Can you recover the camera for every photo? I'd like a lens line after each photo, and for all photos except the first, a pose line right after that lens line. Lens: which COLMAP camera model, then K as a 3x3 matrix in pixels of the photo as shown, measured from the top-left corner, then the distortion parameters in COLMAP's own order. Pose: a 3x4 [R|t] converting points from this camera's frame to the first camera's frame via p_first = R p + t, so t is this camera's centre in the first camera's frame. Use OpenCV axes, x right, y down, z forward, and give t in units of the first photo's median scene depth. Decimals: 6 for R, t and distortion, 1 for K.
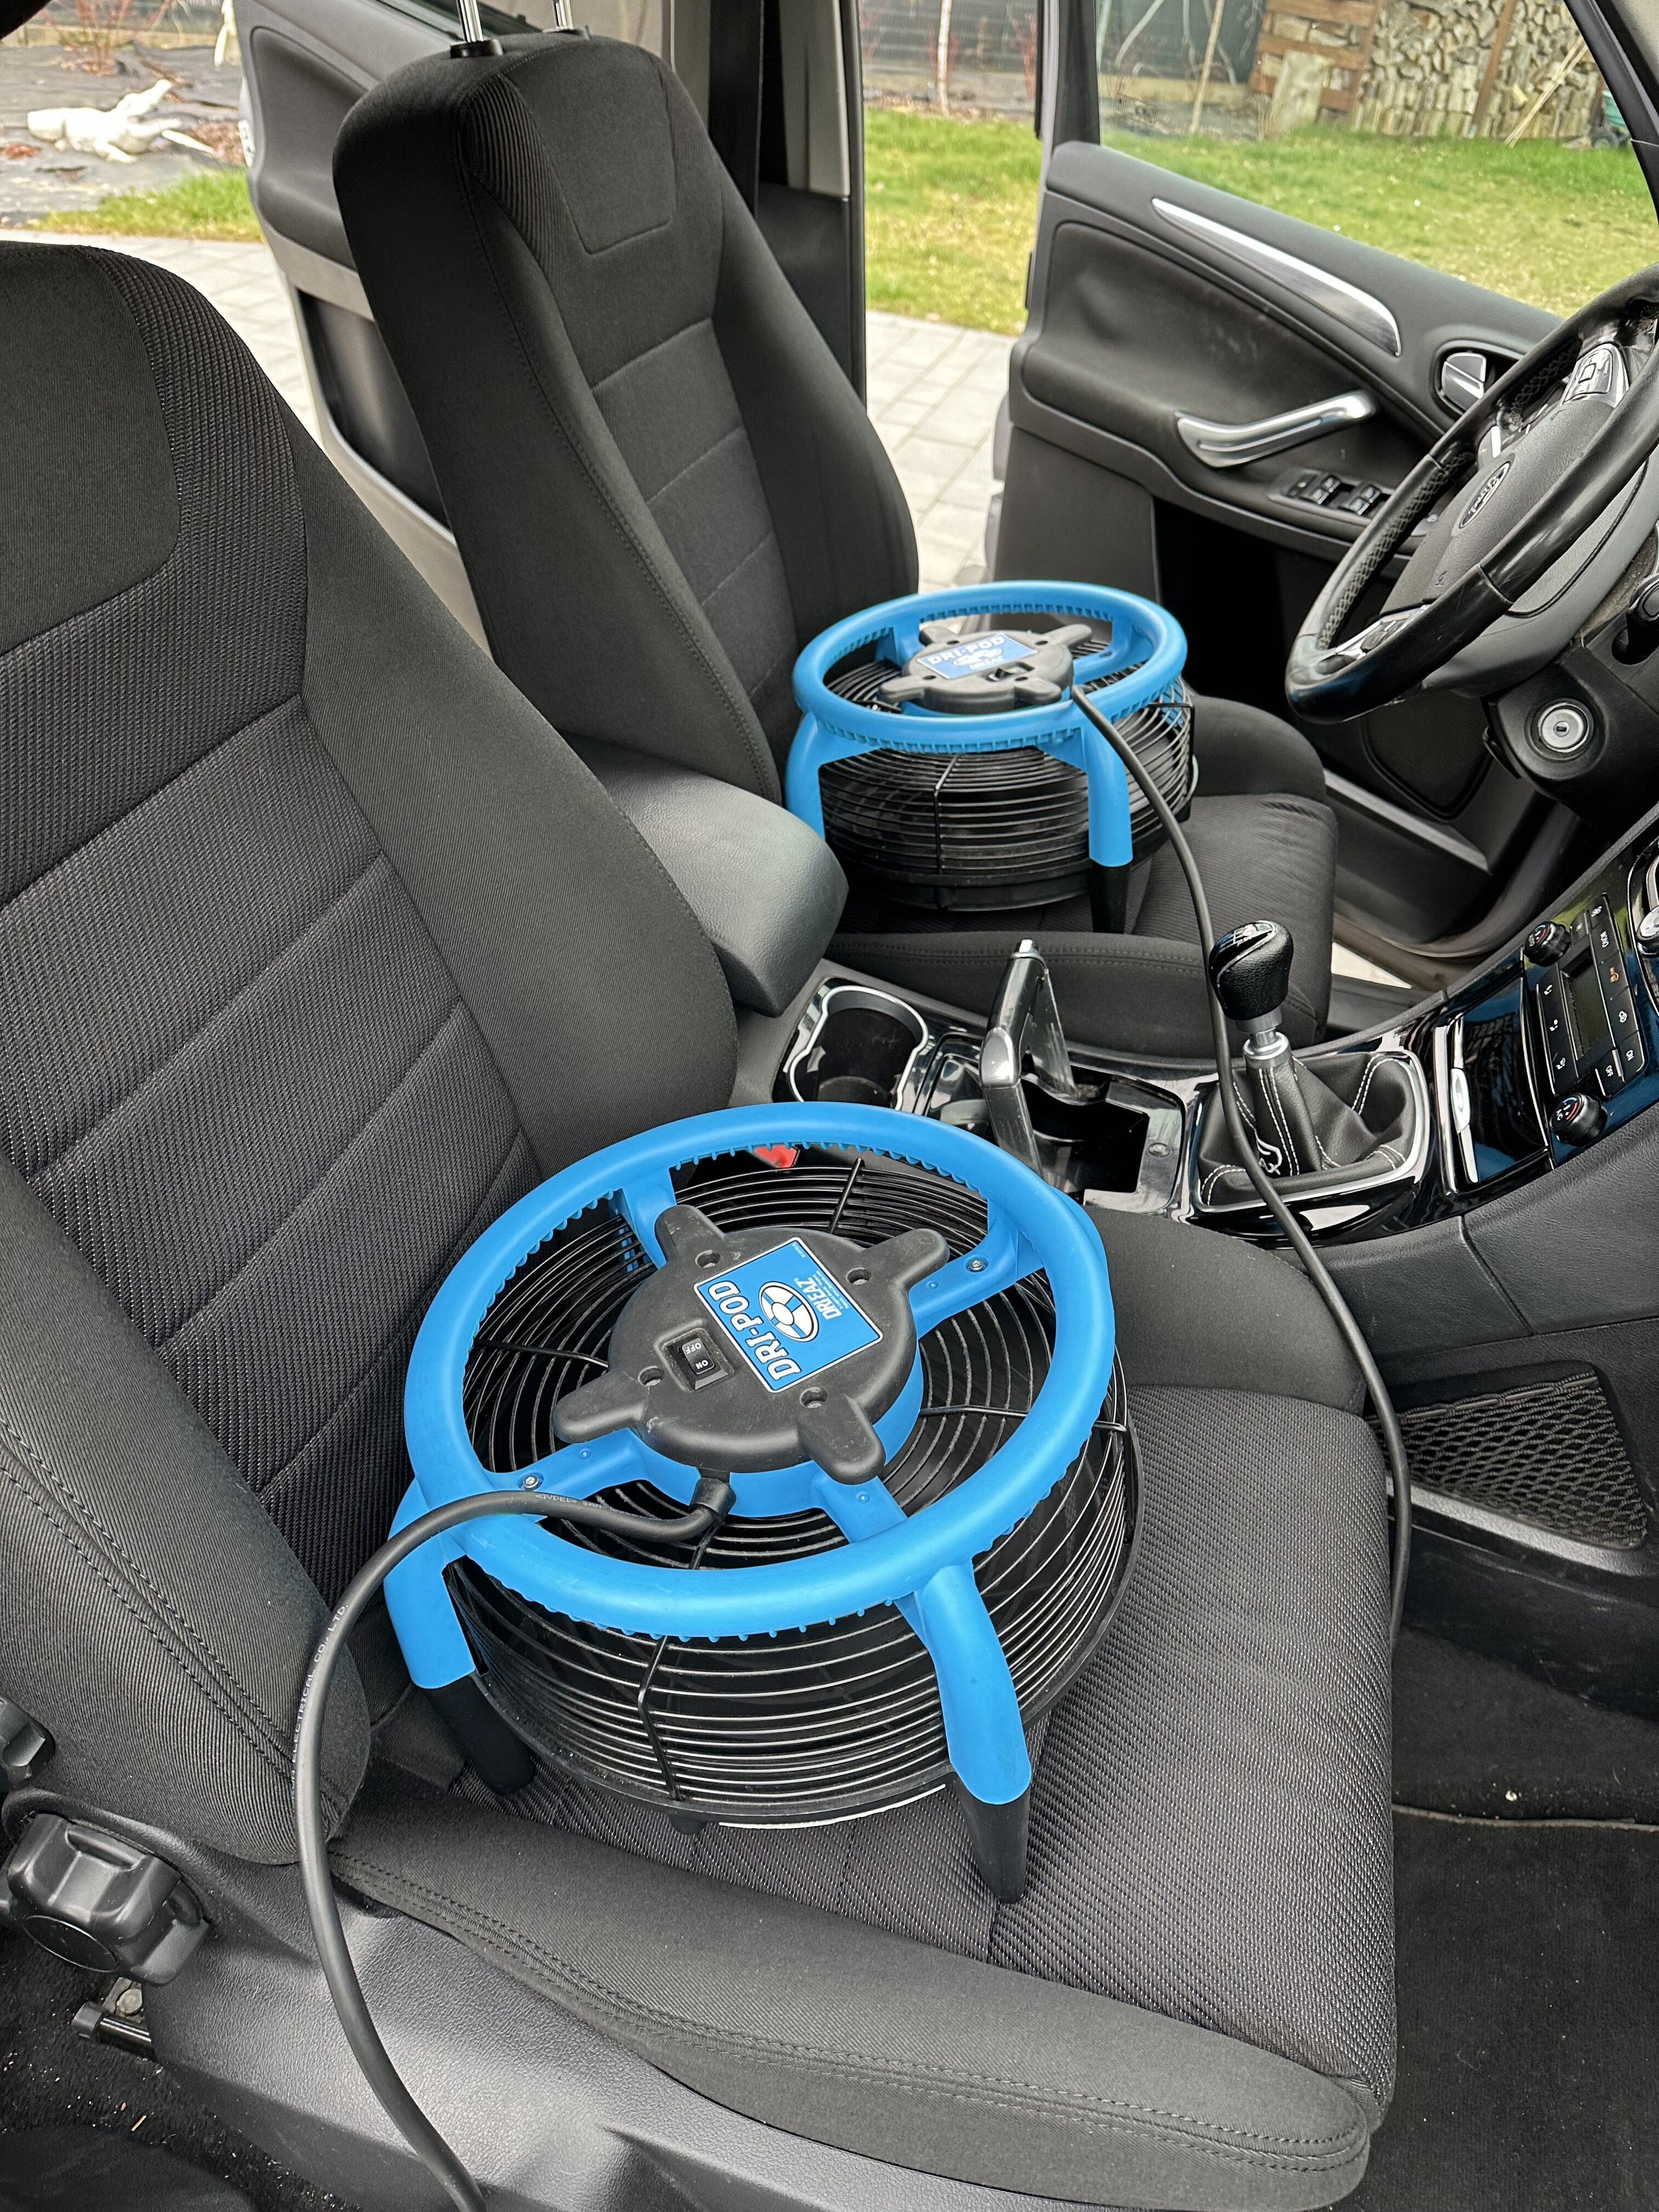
lens RADIAL K [[1546.3, 0, 826.0], [0, 1546.3, 1110.9], [0, 0, 1]] dist [-0.005861, -0.012468]
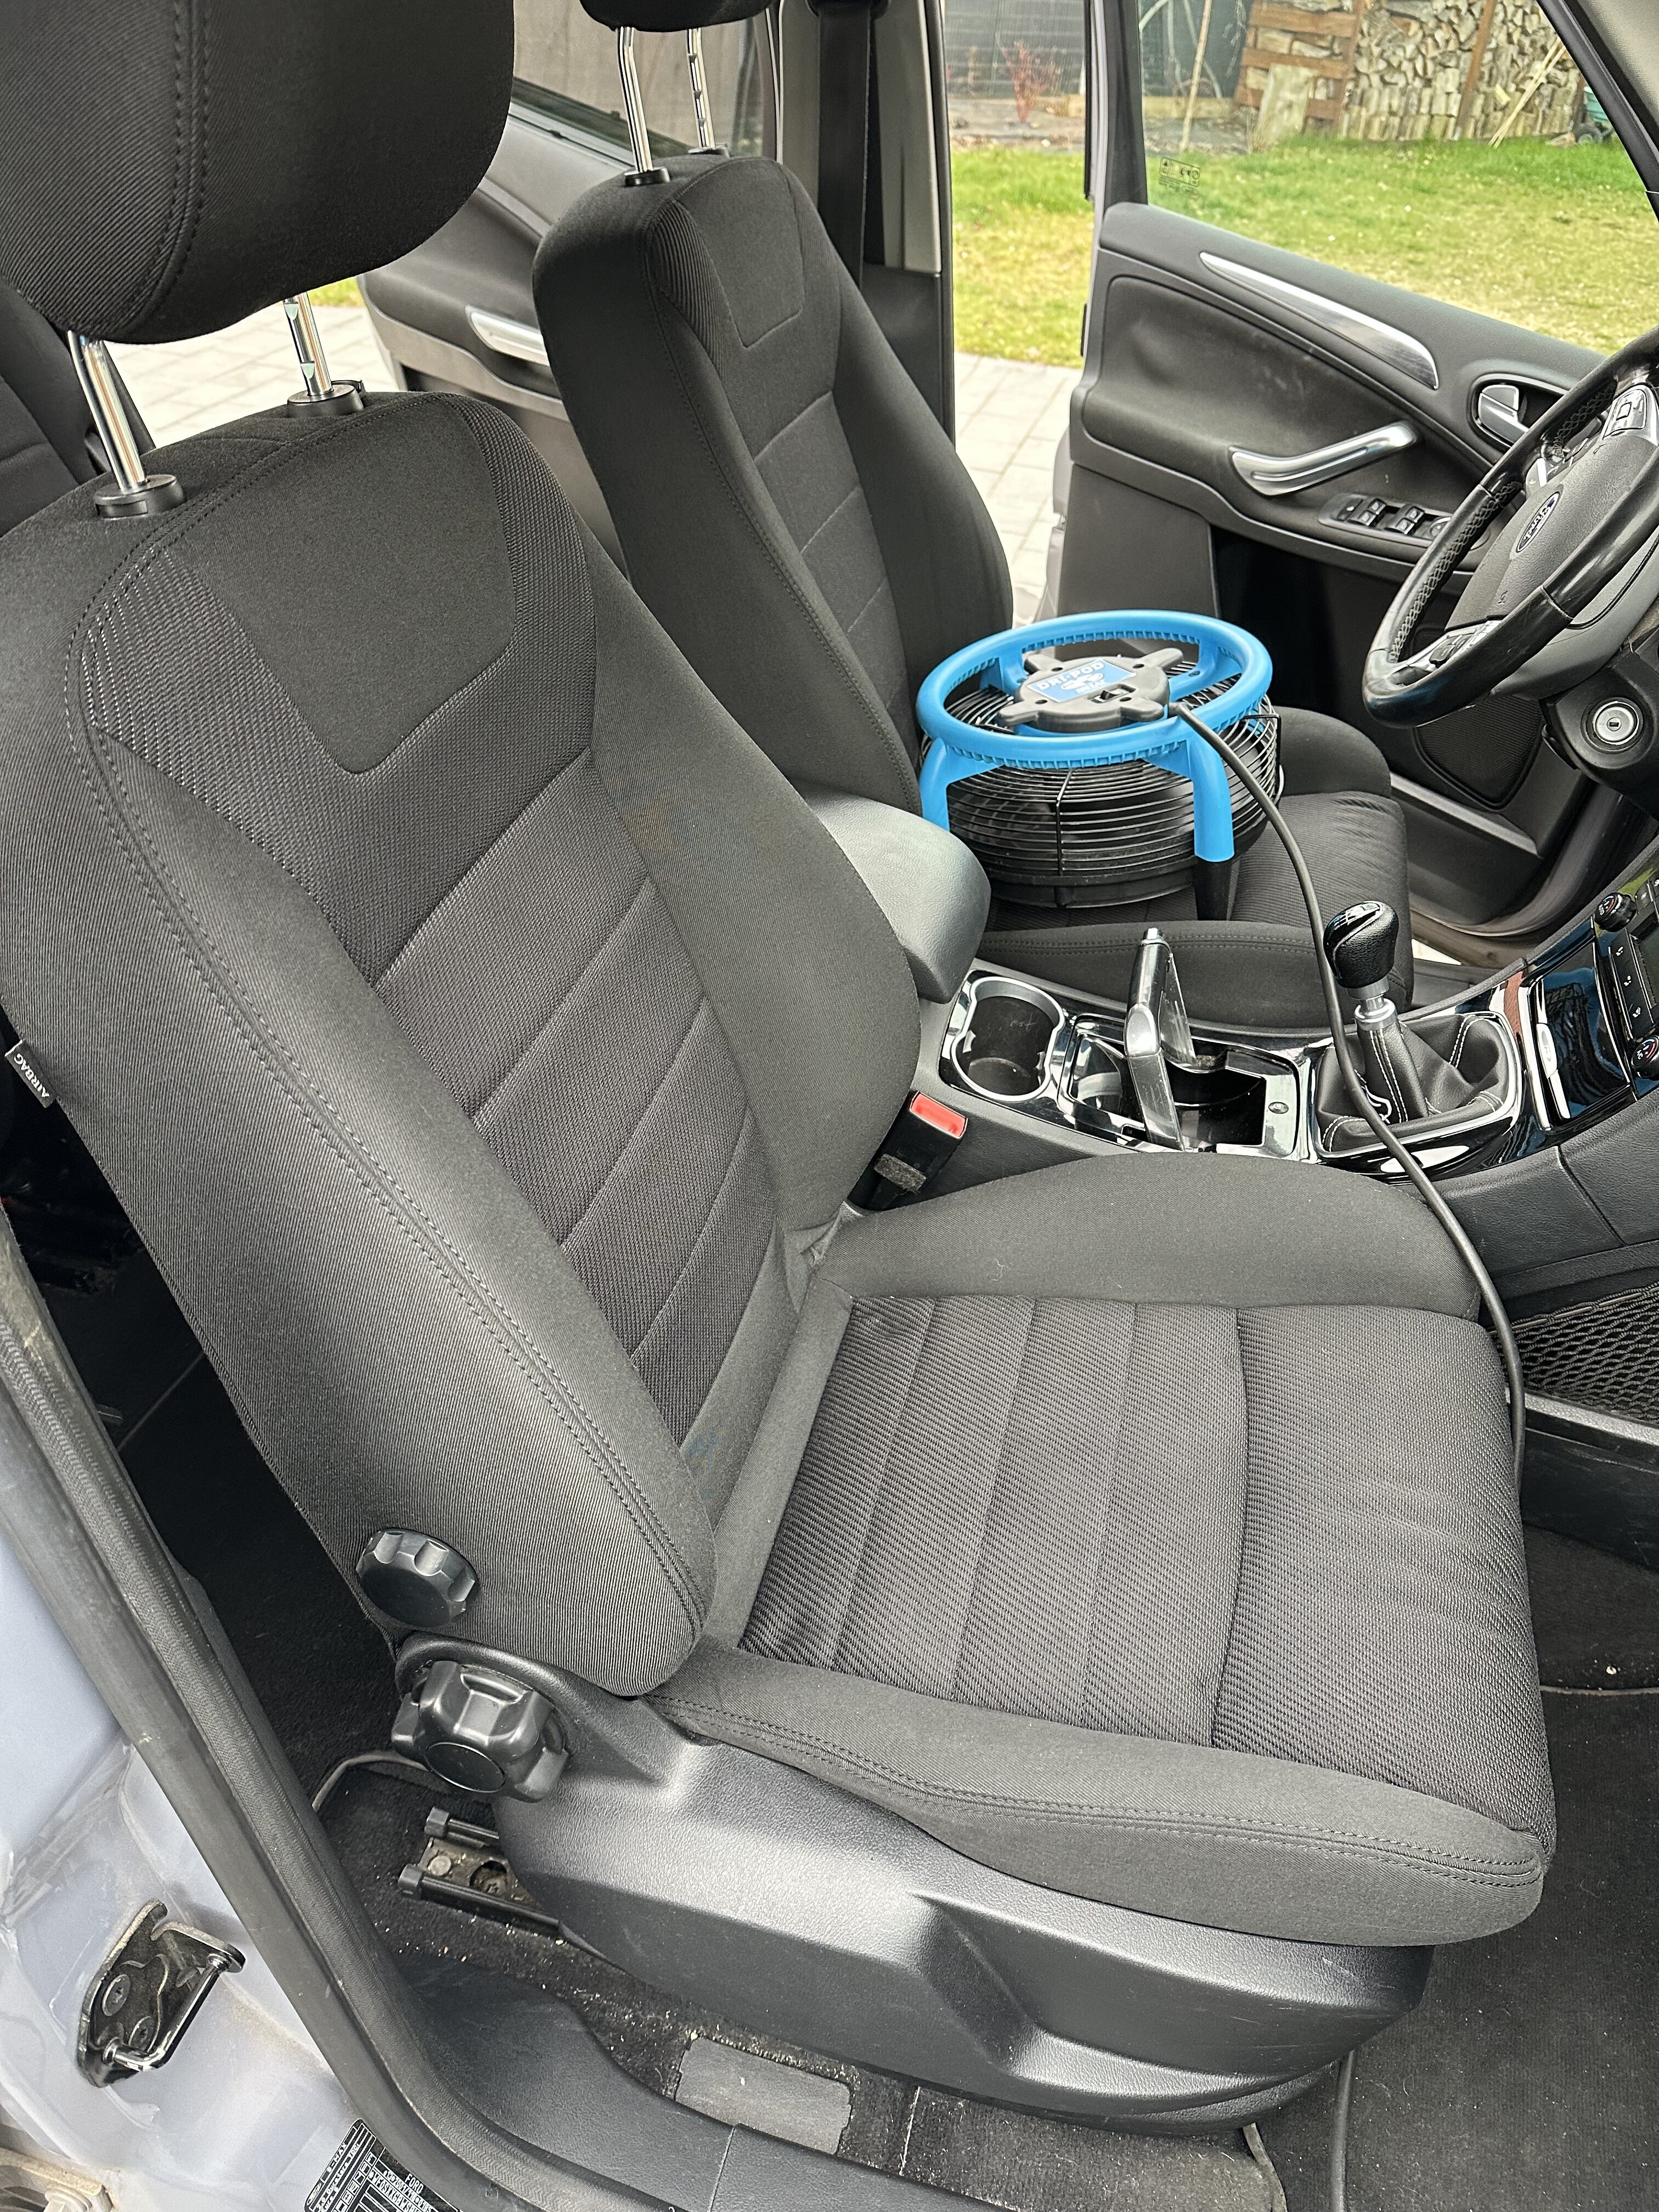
lens RADIAL K [[1546.3, 0, 819.0], [0, 1546.3, 1115.0], [0, 0, 1]] dist [-0.005861, -0.012468]
pose [[0.999114, -0.039655, -0.014070, -0.104188], [0.039536, 0.999181, -0.008630, 0.026199], [0.014401, 0.008066, 0.999864, -0.141021]]
